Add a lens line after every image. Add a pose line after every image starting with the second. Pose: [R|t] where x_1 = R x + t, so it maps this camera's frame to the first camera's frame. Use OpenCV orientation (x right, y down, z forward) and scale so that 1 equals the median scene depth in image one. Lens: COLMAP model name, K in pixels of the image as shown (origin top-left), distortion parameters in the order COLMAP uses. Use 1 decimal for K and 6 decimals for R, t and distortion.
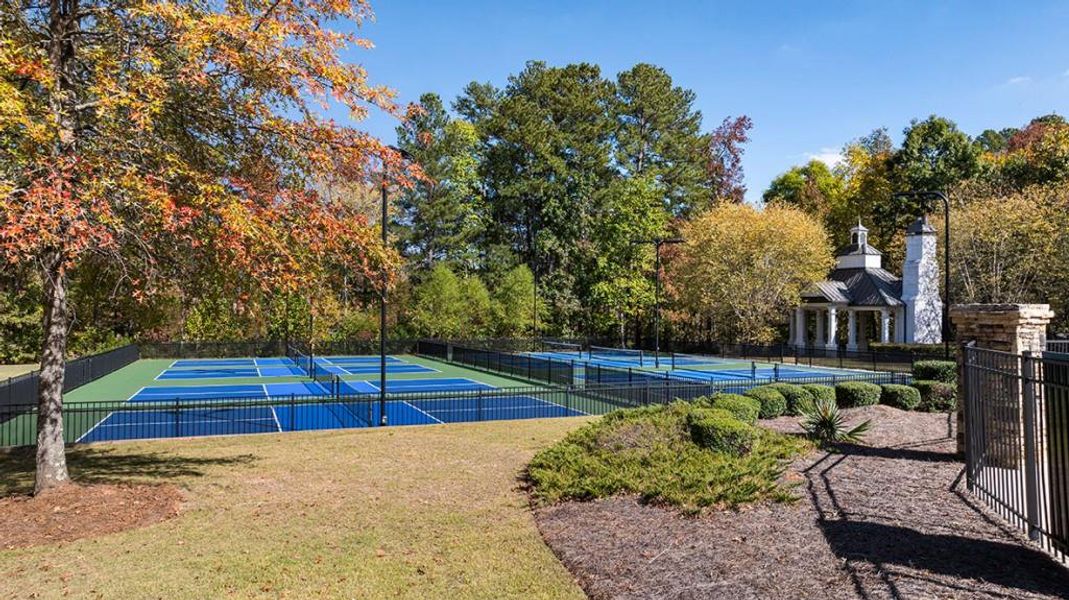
lens RADIAL K [[749.6, 0, 544.2], [0, 749.6, 299.5], [0, 0, 1]] dist [-0.007958, -0.002981]
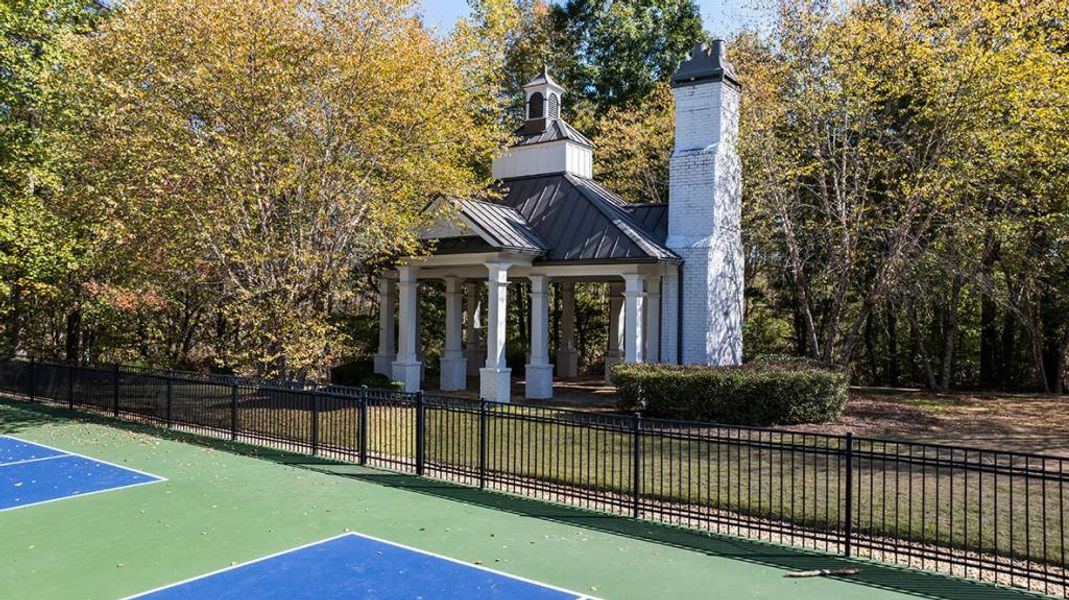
lens RADIAL K [[749.6, 0, 544.2], [0, 749.6, 299.5], [0, 0, 1]] dist [-0.007958, -0.002981]
pose [[0.847802, 0.007469, 0.530260, 0.208708], [-0.011528, 0.999924, 0.004348, 0.025073], [-0.530187, -0.009799, 0.847824, 0.675064]]
